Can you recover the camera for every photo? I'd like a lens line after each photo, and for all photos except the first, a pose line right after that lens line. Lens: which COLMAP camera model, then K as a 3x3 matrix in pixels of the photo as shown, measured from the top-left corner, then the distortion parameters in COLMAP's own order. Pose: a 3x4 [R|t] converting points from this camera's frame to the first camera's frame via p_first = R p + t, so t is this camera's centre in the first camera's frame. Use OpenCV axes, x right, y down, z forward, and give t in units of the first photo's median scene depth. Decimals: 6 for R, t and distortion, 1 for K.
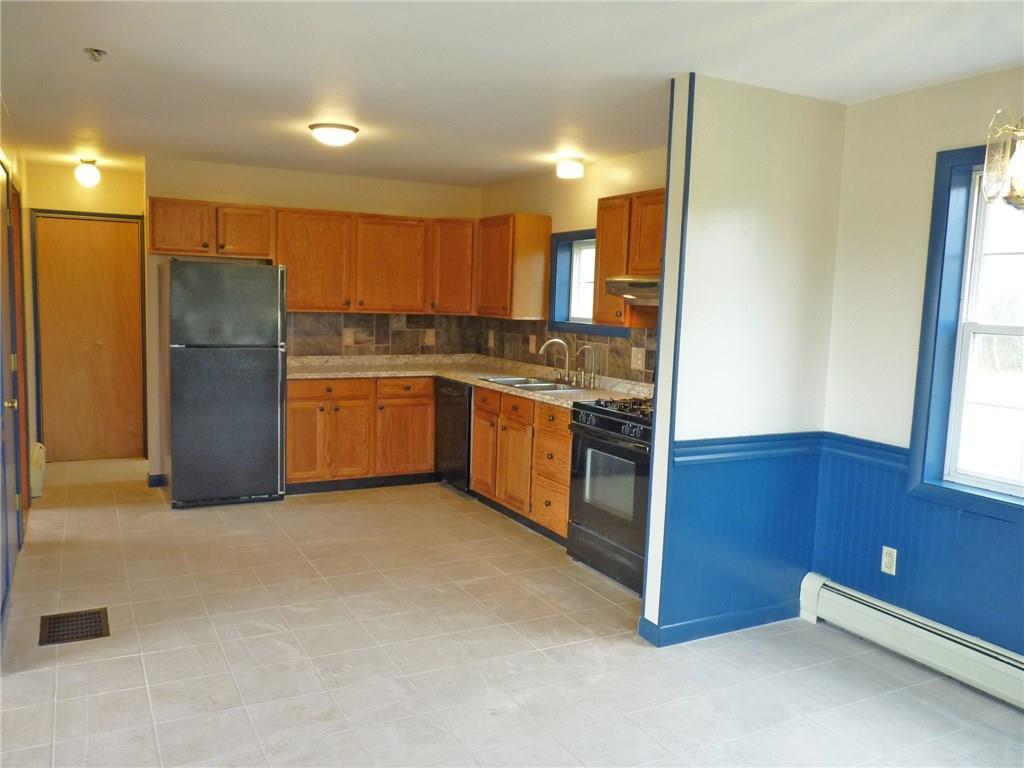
lens RADIAL K [[816.6, 0, 515.9], [0, 816.6, 381.3], [0, 0, 1]] dist [-0.009469, -0.011741]
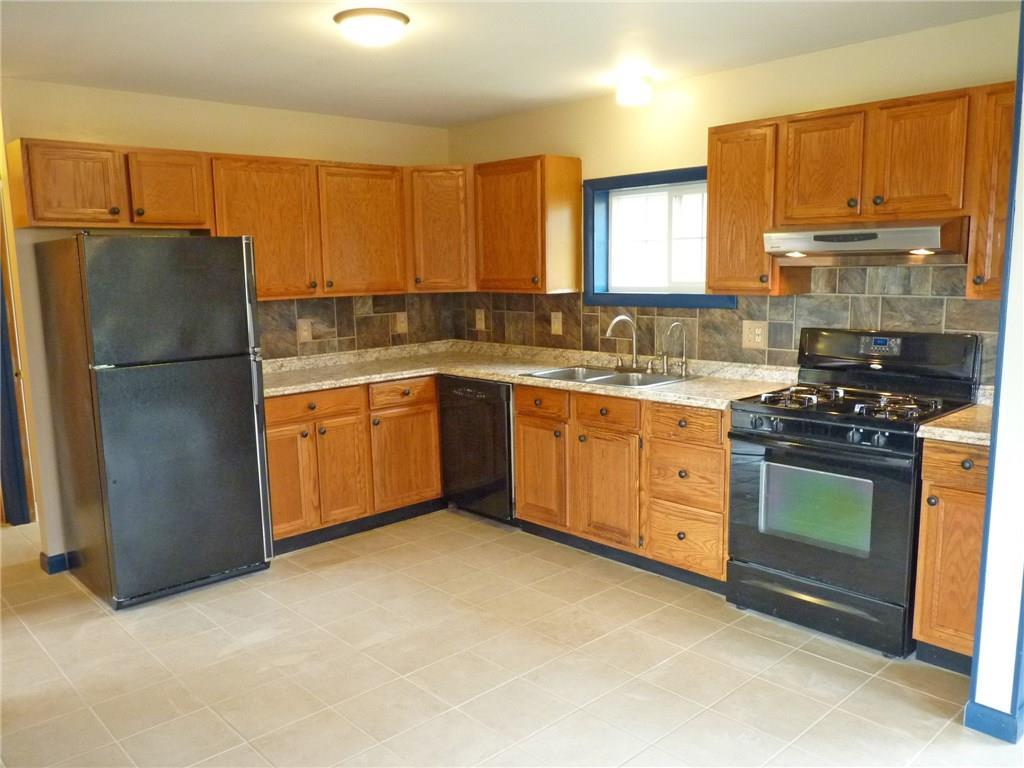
lens RADIAL K [[816.6, 0, 509.5], [0, 816.6, 386.9], [0, 0, 1]] dist [-0.009469, -0.011741]
pose [[0.965655, -0.089942, 0.243763, -0.240610], [0.077787, 0.995219, 0.059060, -0.037210], [-0.247910, -0.038070, 0.968035, 0.264265]]
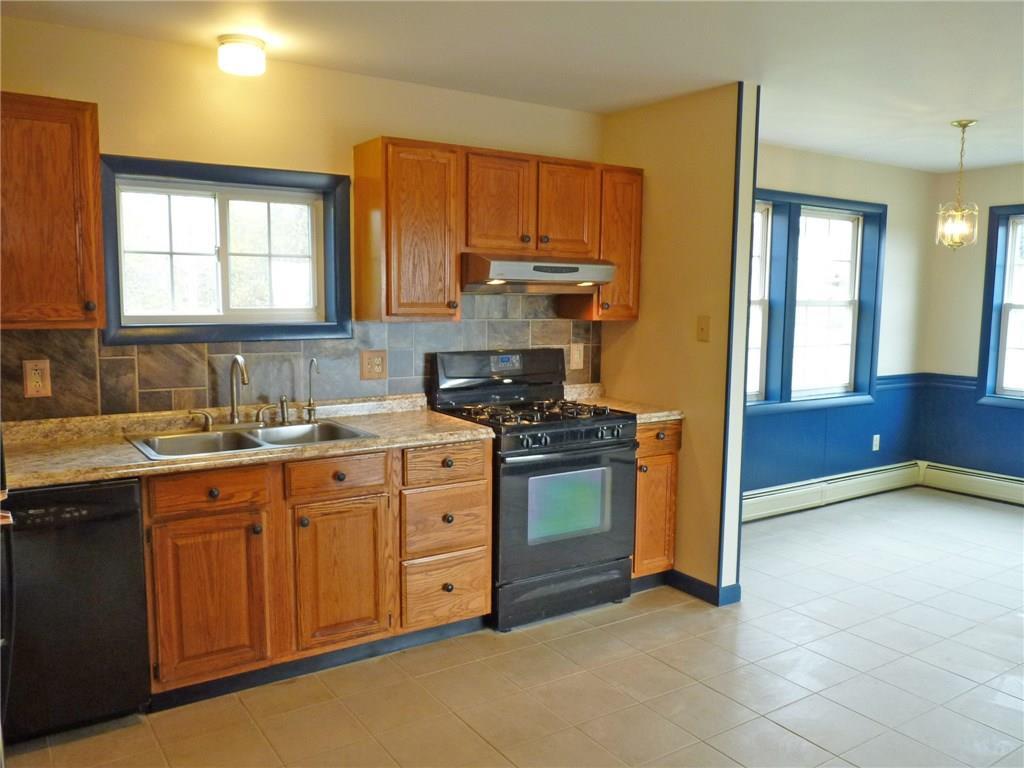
lens RADIAL K [[816.6, 0, 509.5], [0, 816.6, 385.9], [0, 0, 1]] dist [-0.009469, -0.011741]
pose [[-0.089988, -0.147565, 0.984950, -0.514620], [0.086629, 0.984054, 0.155346, -0.098868], [-0.992168, 0.099305, -0.075769, 0.827102]]
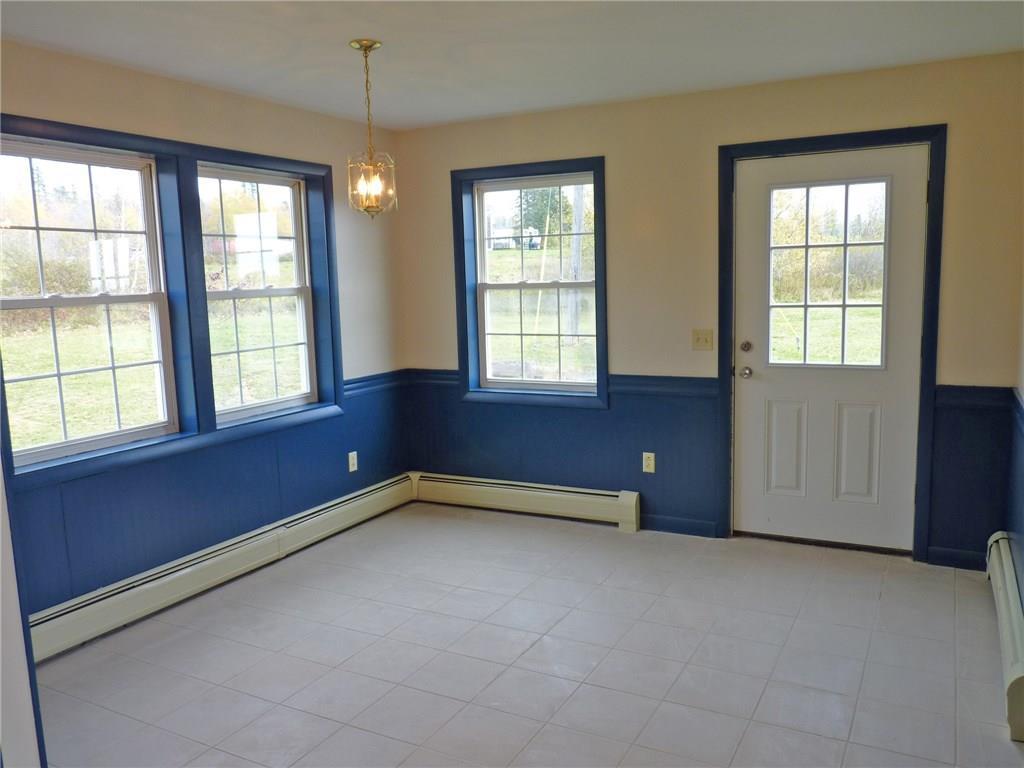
lens RADIAL K [[816.6, 0, 514.7], [0, 816.6, 383.8], [0, 0, 1]] dist [-0.009469, -0.011741]
pose [[-0.553908, -0.127191, 0.822805, -0.379124], [0.093193, 0.972580, 0.213080, -0.077391], [-0.827346, 0.194706, -0.526866, 0.655971]]
